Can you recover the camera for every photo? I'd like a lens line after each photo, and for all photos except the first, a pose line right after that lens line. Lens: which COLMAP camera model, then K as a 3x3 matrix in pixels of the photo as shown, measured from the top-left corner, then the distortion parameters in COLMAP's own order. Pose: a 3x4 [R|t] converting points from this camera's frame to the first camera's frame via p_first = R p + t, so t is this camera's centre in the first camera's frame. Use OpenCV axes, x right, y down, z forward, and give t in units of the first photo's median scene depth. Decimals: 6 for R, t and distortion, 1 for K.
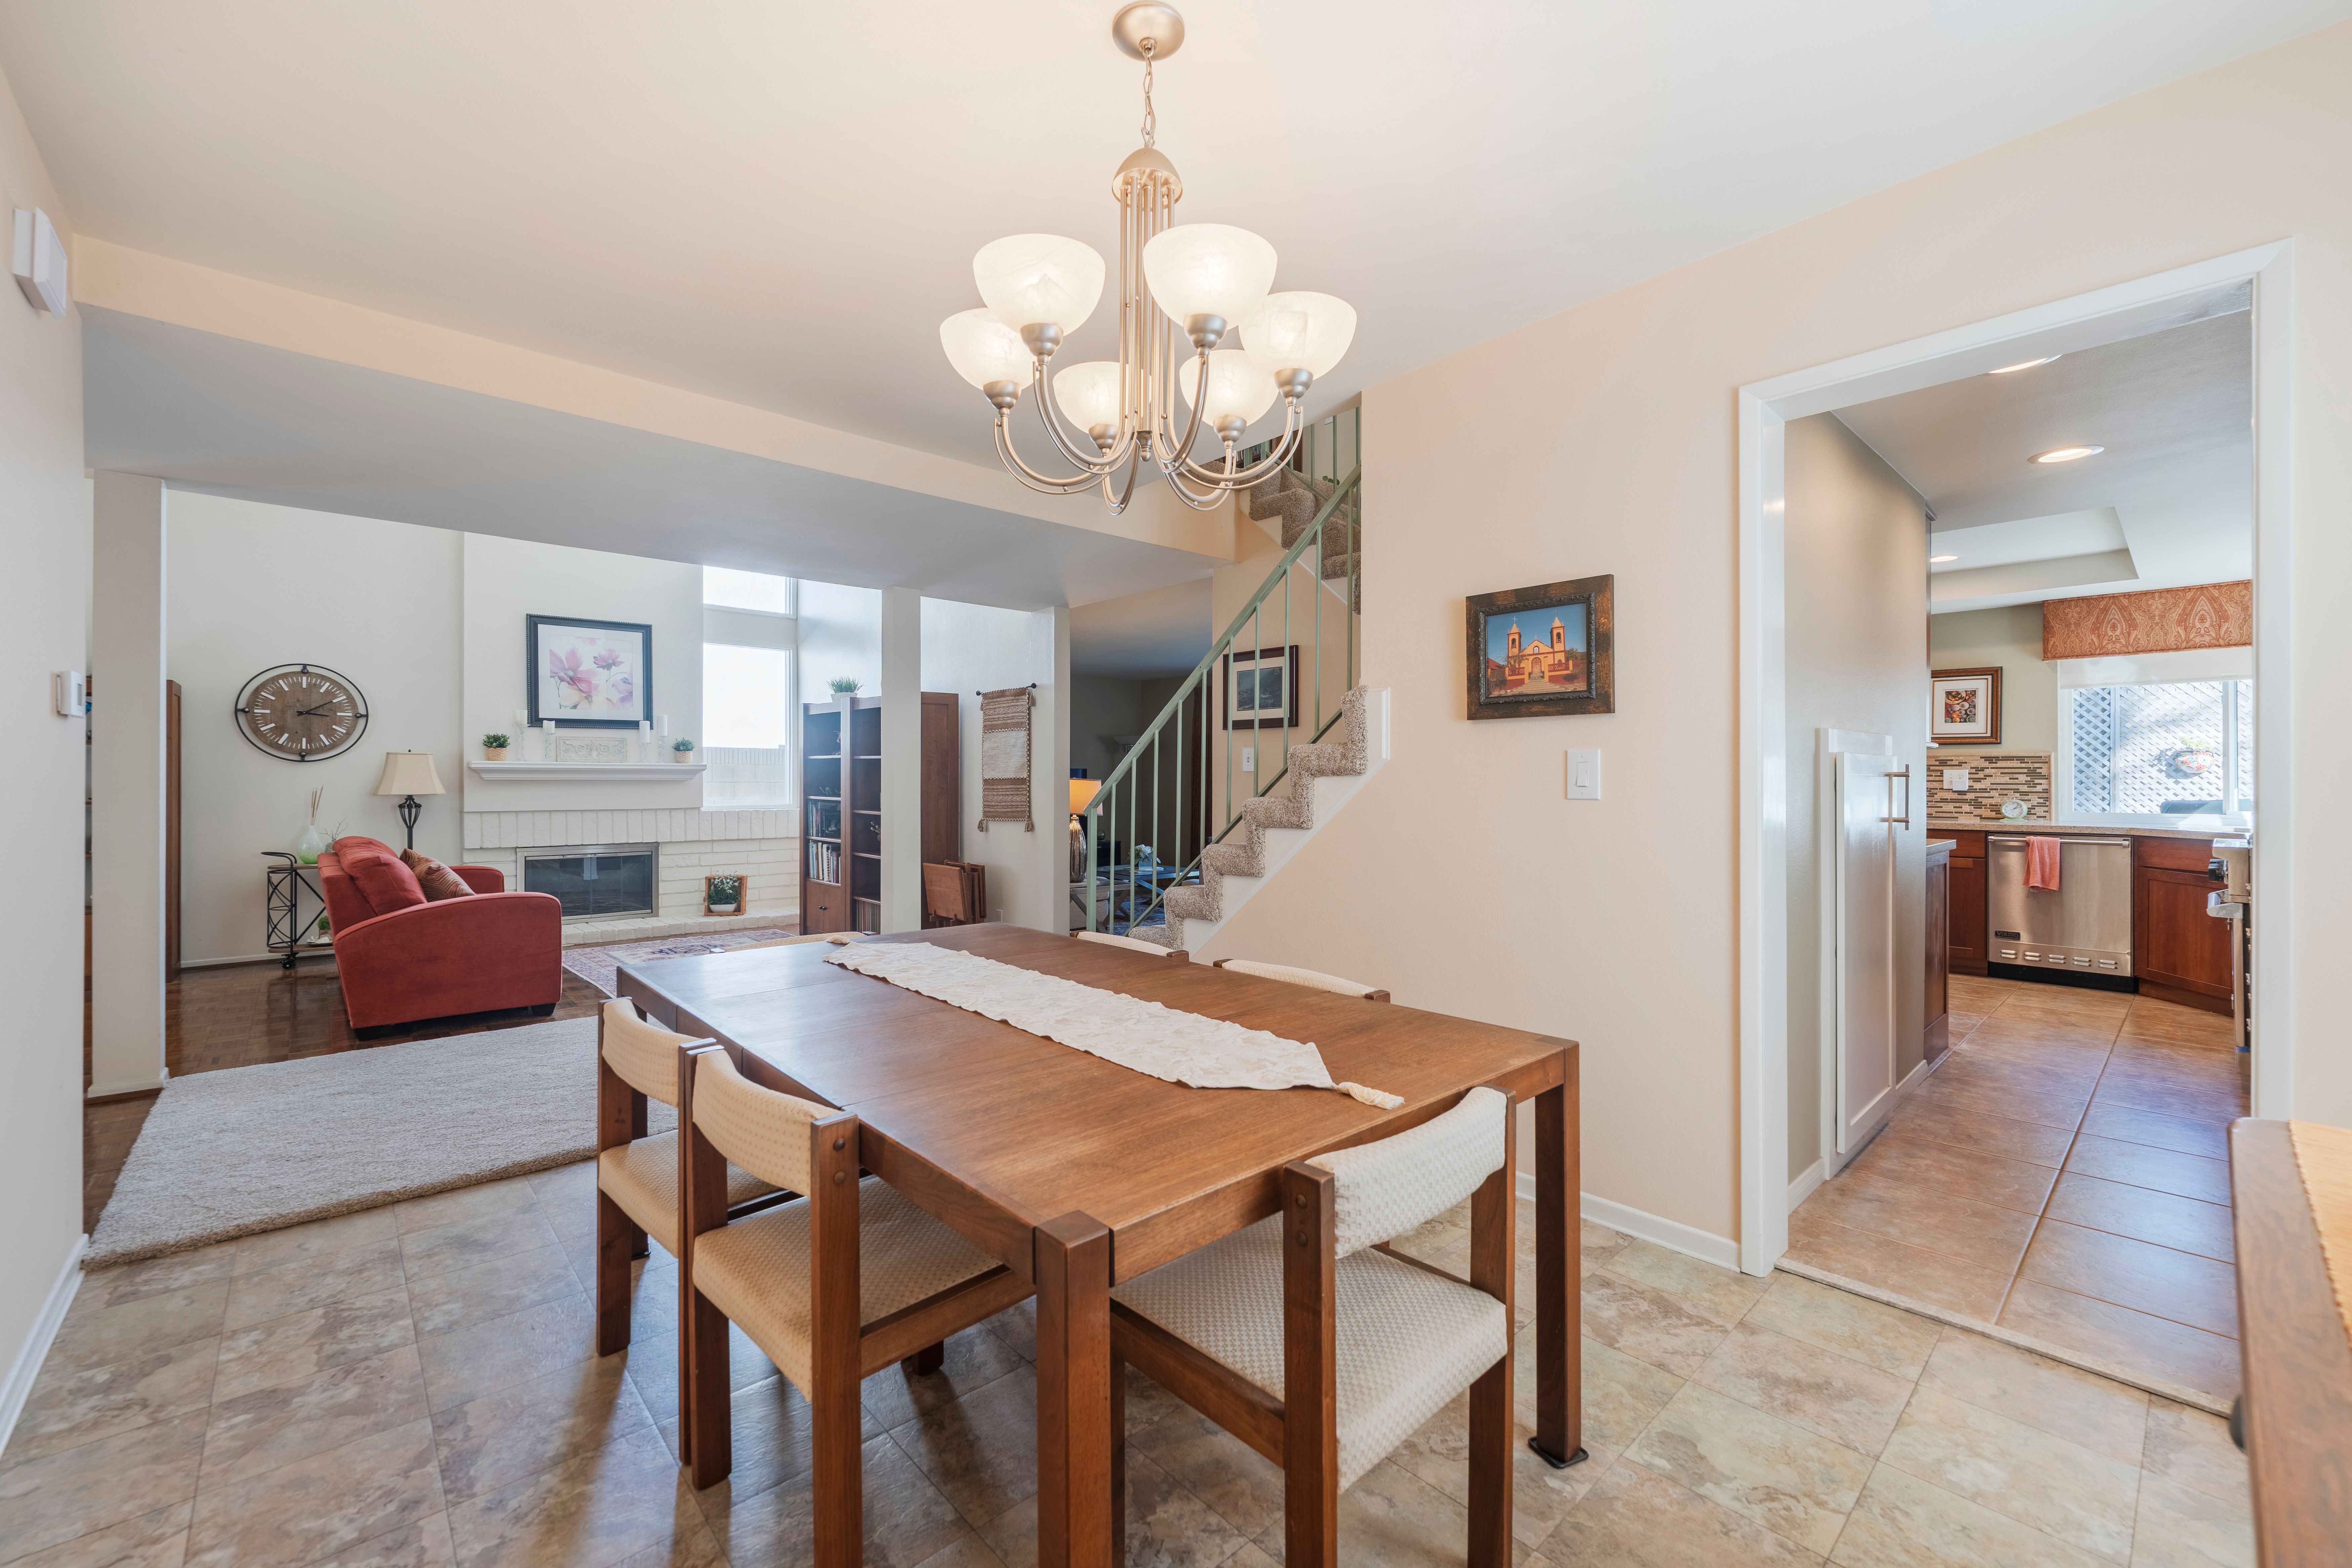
lens RADIAL K [[953.1, 0, 1185.1], [0, 953.1, 777.4], [0, 0, 1]] dist [-0.002384, -0.000767]
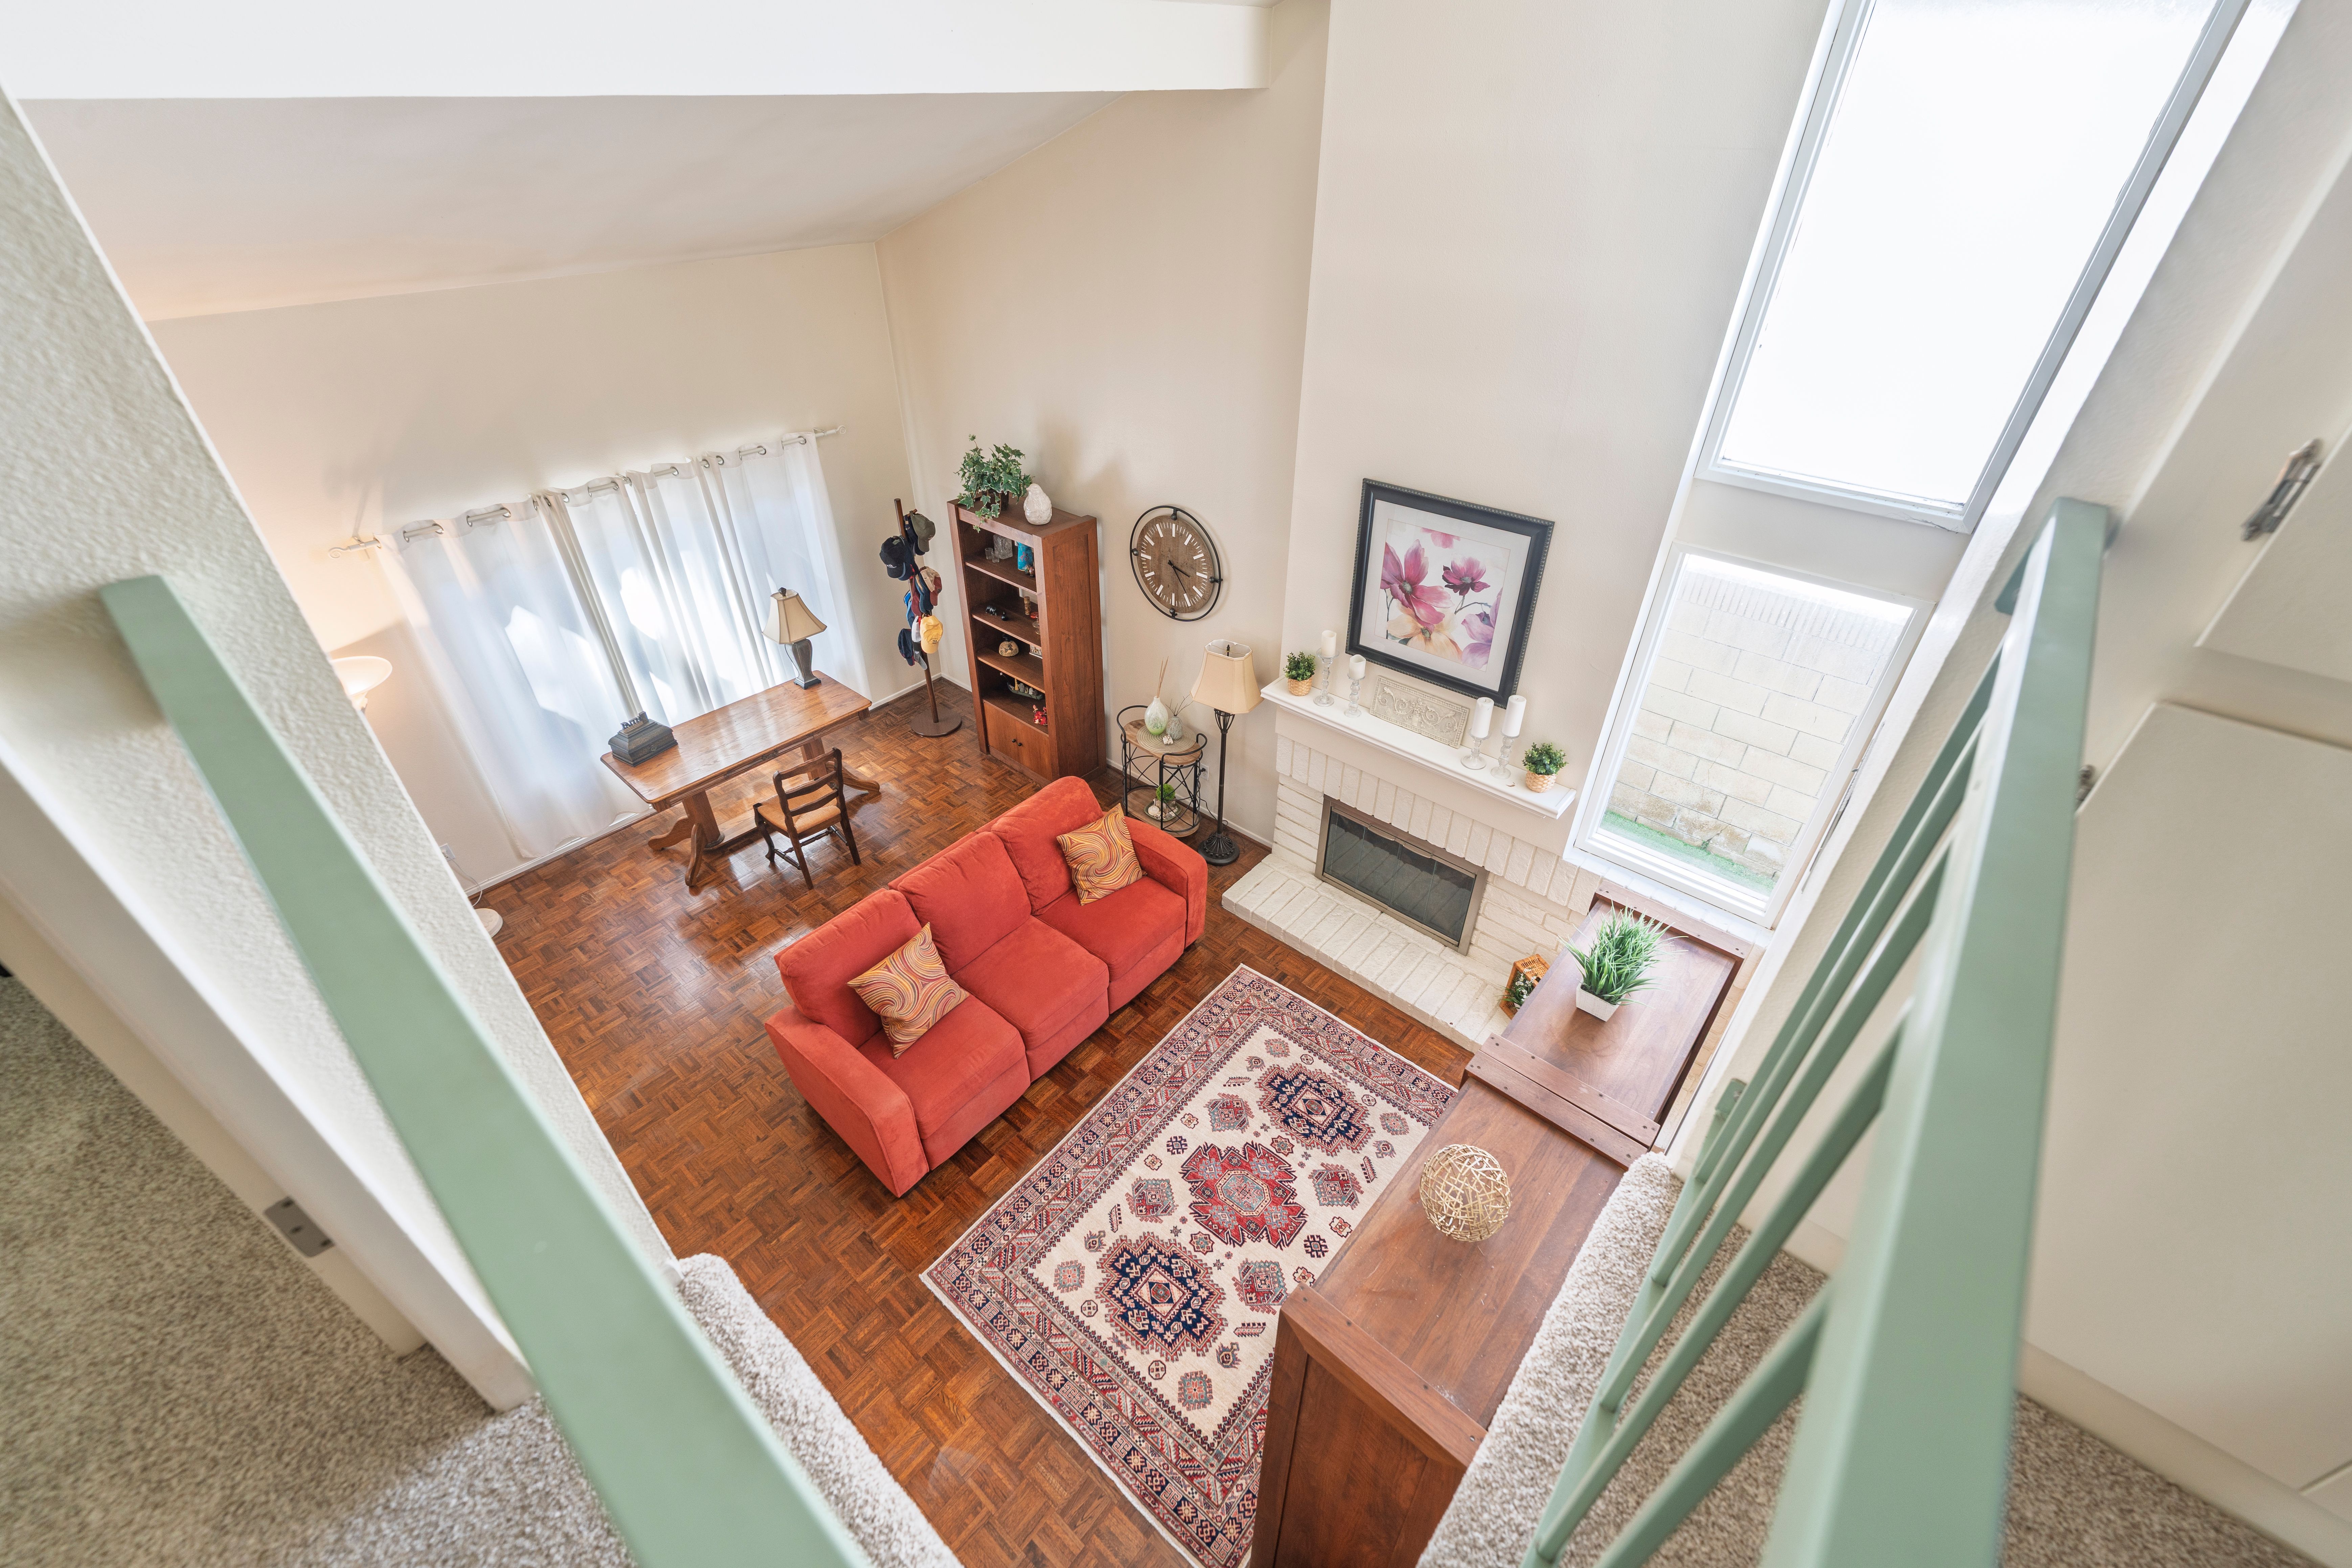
lens RADIAL K [[953.1, 0, 1188.4], [0, 953.1, 767.6], [0, 0, 1]] dist [-0.002384, -0.000767]
pose [[0.115106, 0.571569, -0.812440, -0.129620], [-0.005002, 0.818200, 0.574912, -0.353280], [0.993341, -0.062112, 0.097039, 0.809034]]
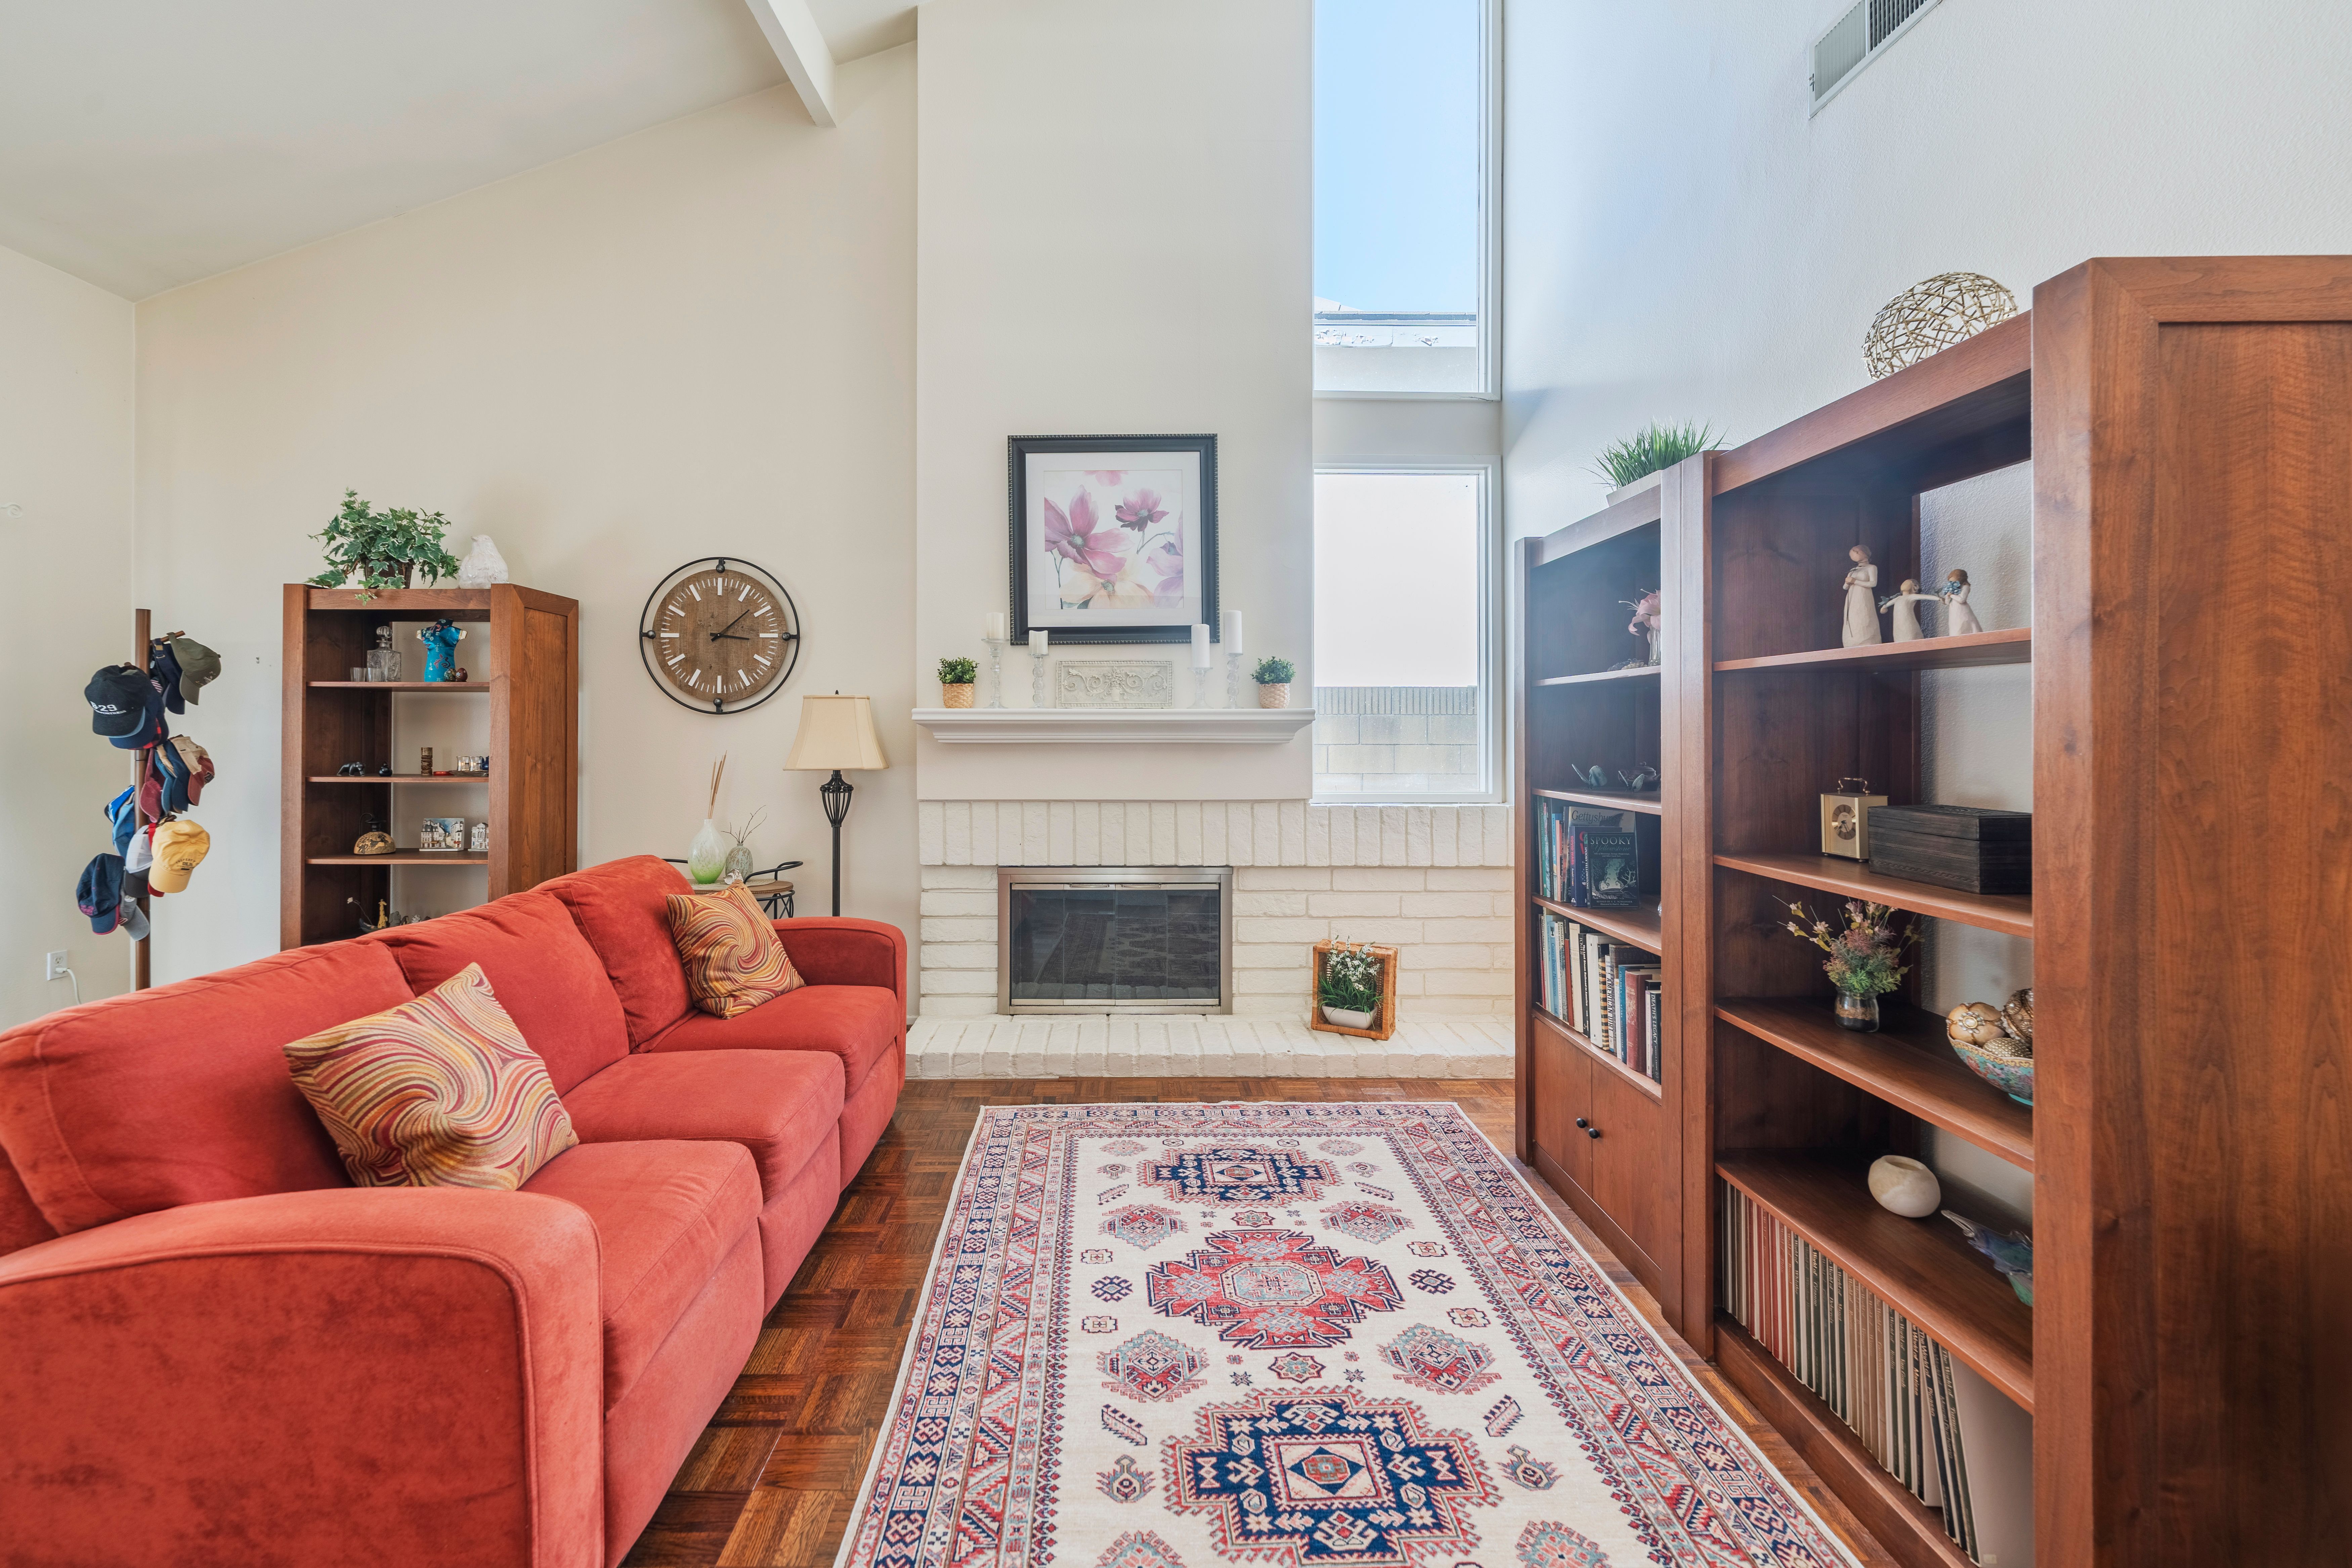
lens RADIAL K [[953.2, 0, 1140.4], [0, 953.2, 730.4], [0, 0, 1]] dist [-0.002384, -0.000767]
pose [[0.742045, -0.006405, -0.670320, -0.267643], [0.003613, 0.999978, -0.005556, -0.001068], [0.670341, 0.001701, 0.742052, 0.634277]]
